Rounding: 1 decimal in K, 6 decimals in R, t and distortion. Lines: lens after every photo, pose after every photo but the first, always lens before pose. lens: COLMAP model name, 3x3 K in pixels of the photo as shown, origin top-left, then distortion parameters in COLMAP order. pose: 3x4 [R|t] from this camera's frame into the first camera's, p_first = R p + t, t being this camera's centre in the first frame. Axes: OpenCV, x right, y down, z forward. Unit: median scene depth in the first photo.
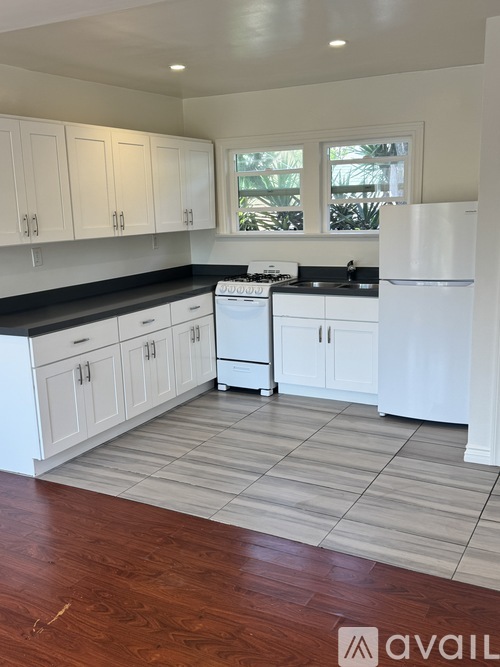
lens RADIAL K [[652.0, 0, 250.0], [0, 652.0, 333.5], [0, 0, 1]] dist [0.079208, -0.019833]
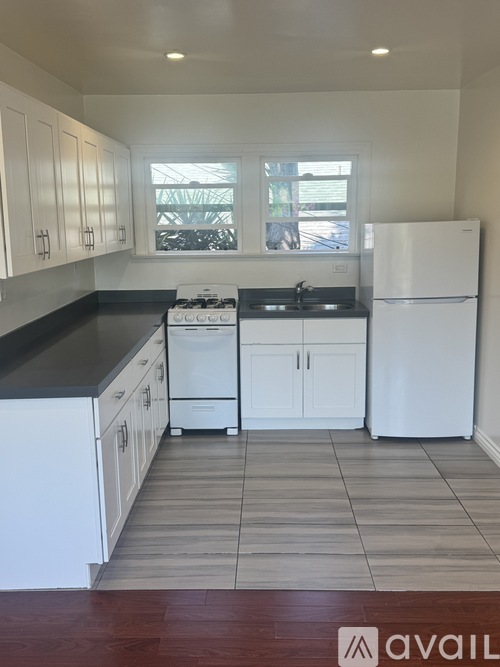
lens RADIAL K [[652.0, 0, 250.0], [0, 652.0, 333.5], [0, 0, 1]] dist [0.079208, -0.019833]
pose [[0.886621, -0.063090, 0.458173, -0.378040], [0.078252, 0.996833, -0.014164, -0.029767], [-0.455829, 0.048411, 0.888750, 0.204287]]
